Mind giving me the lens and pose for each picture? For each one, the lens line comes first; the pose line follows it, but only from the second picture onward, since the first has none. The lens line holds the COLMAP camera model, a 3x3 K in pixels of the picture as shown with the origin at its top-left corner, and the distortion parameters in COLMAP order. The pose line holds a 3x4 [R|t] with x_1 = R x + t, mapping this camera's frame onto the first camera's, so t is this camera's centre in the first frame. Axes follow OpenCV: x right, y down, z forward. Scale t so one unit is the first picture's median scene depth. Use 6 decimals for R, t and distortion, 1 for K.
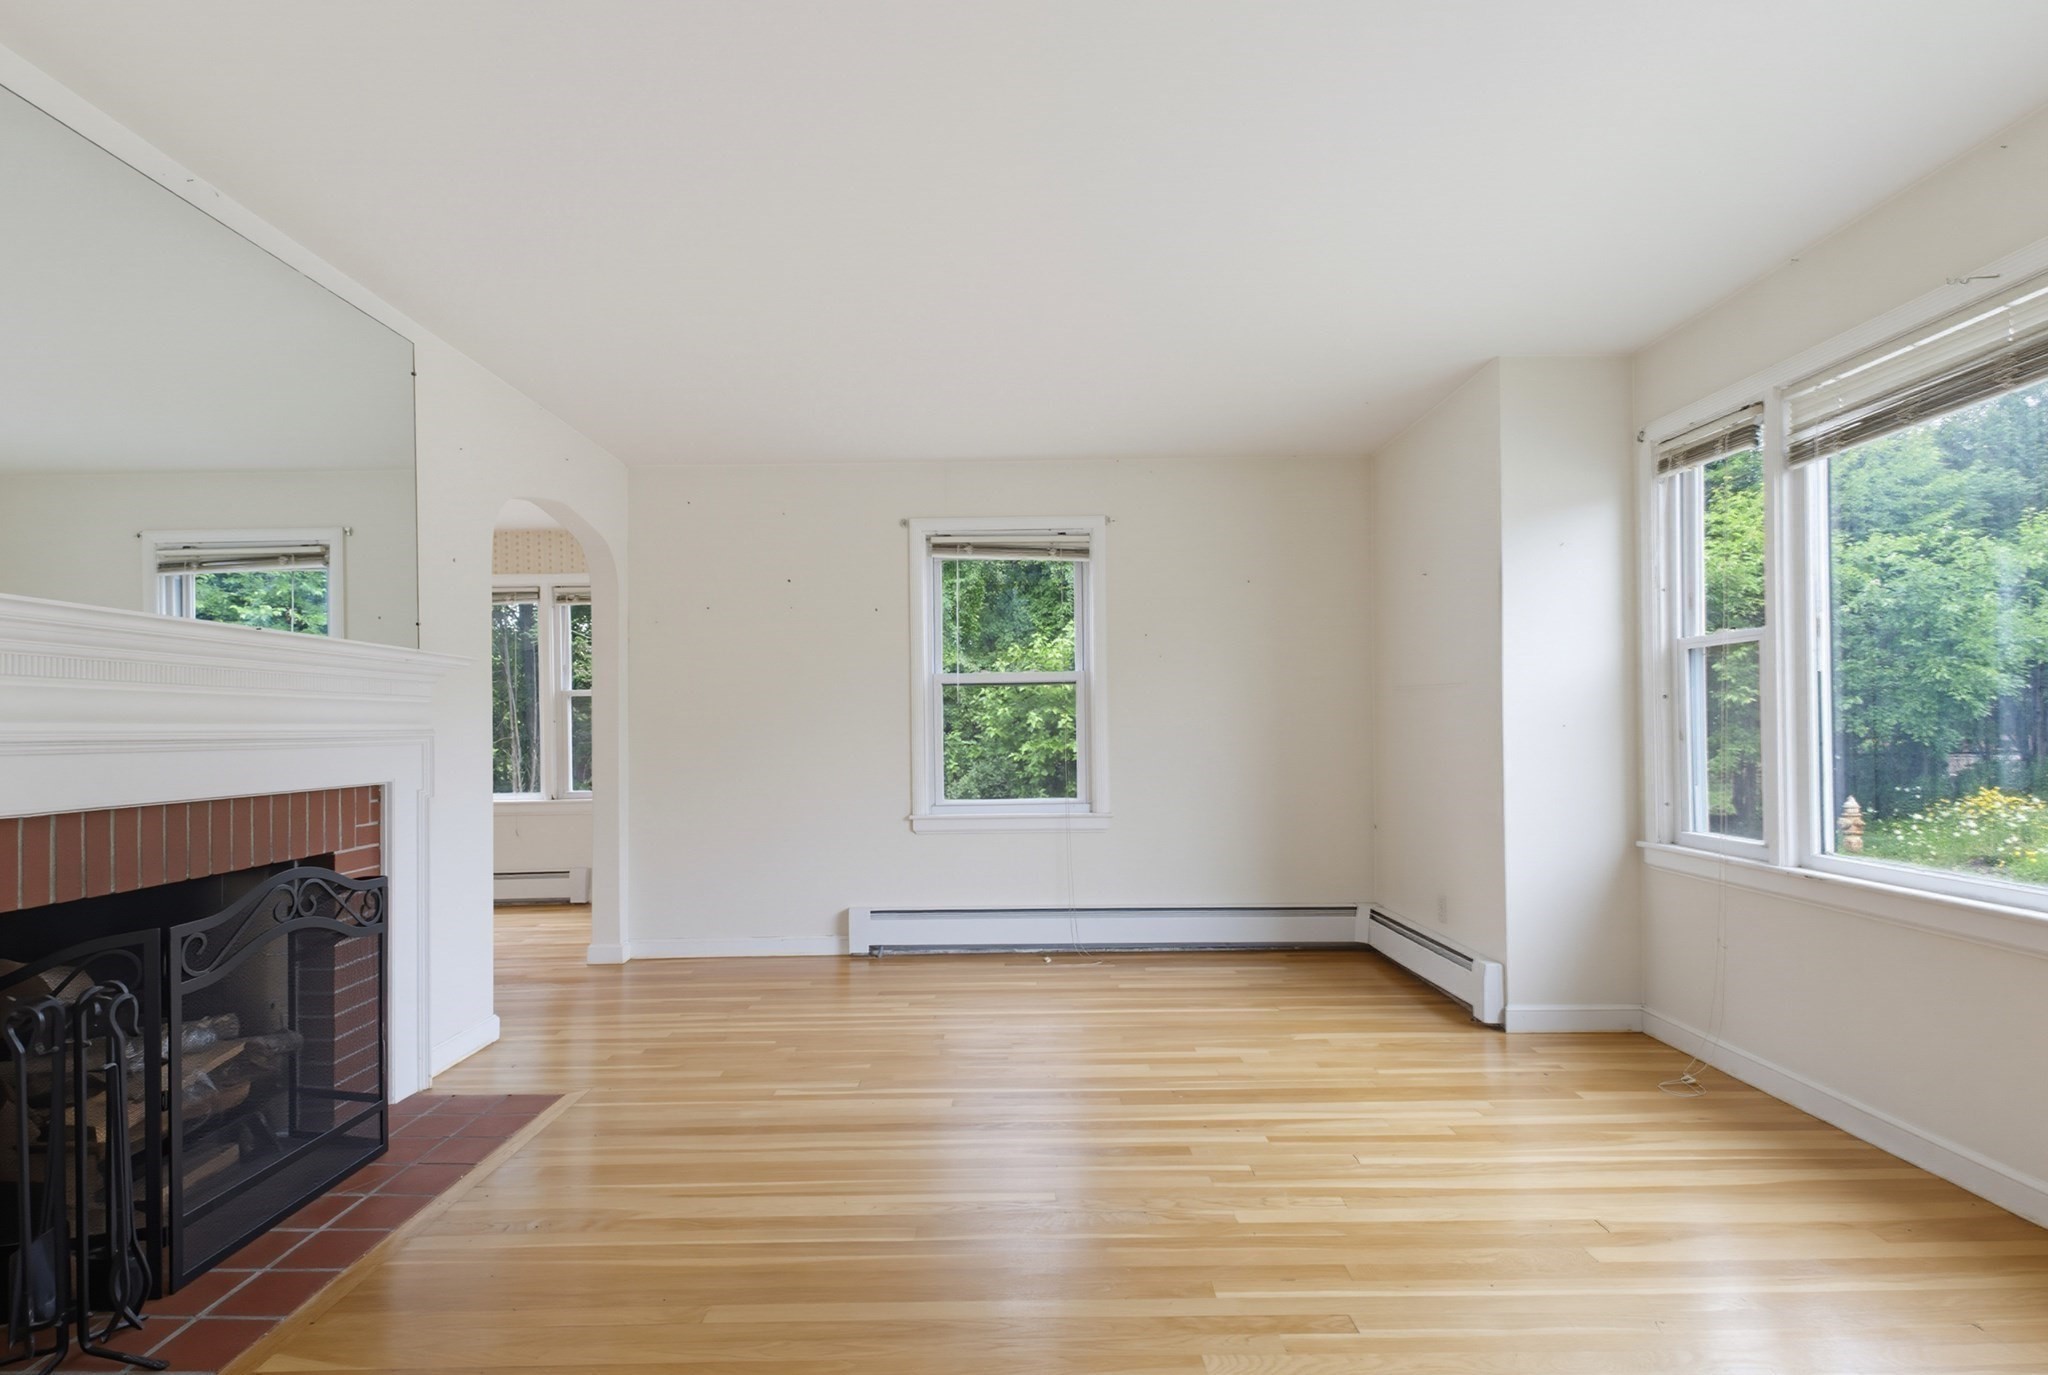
lens RADIAL K [[1009.3, 0, 1015.3], [0, 1009.3, 719.3], [0, 0, 1]] dist [0.018621, -0.008780]
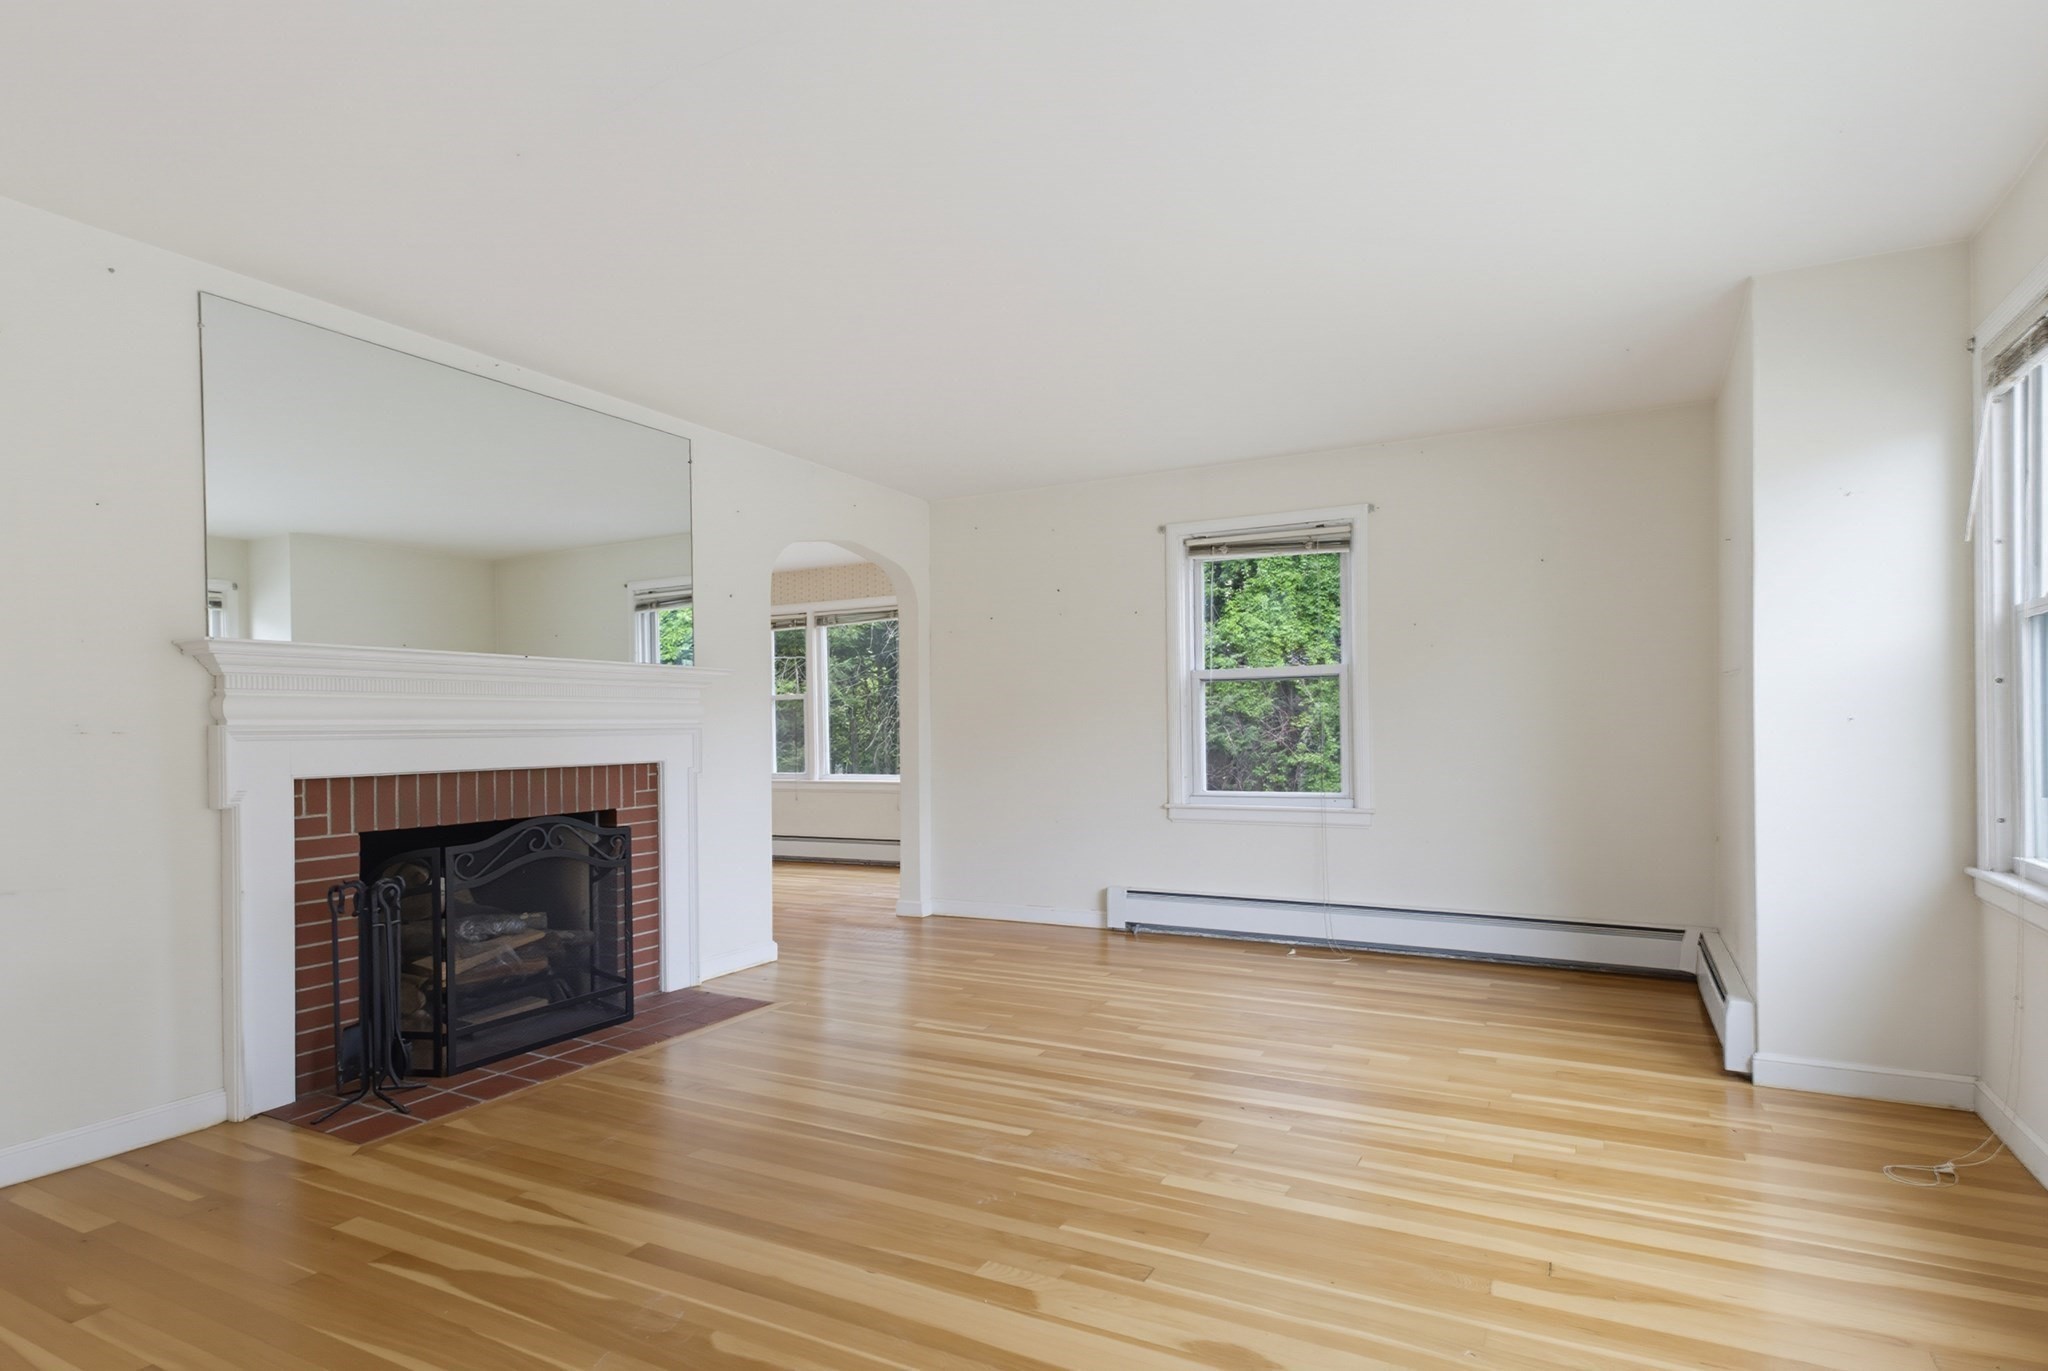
lens RADIAL K [[1009.3, 0, 1073.2], [0, 1009.3, 723.0], [0, 0, 1]] dist [0.018621, -0.008780]
pose [[0.899863, 0.000556, -0.436173, 0.344606], [0.003970, 0.999947, 0.009464, -0.000672], [0.436155, -0.010248, 0.899813, -0.000028]]
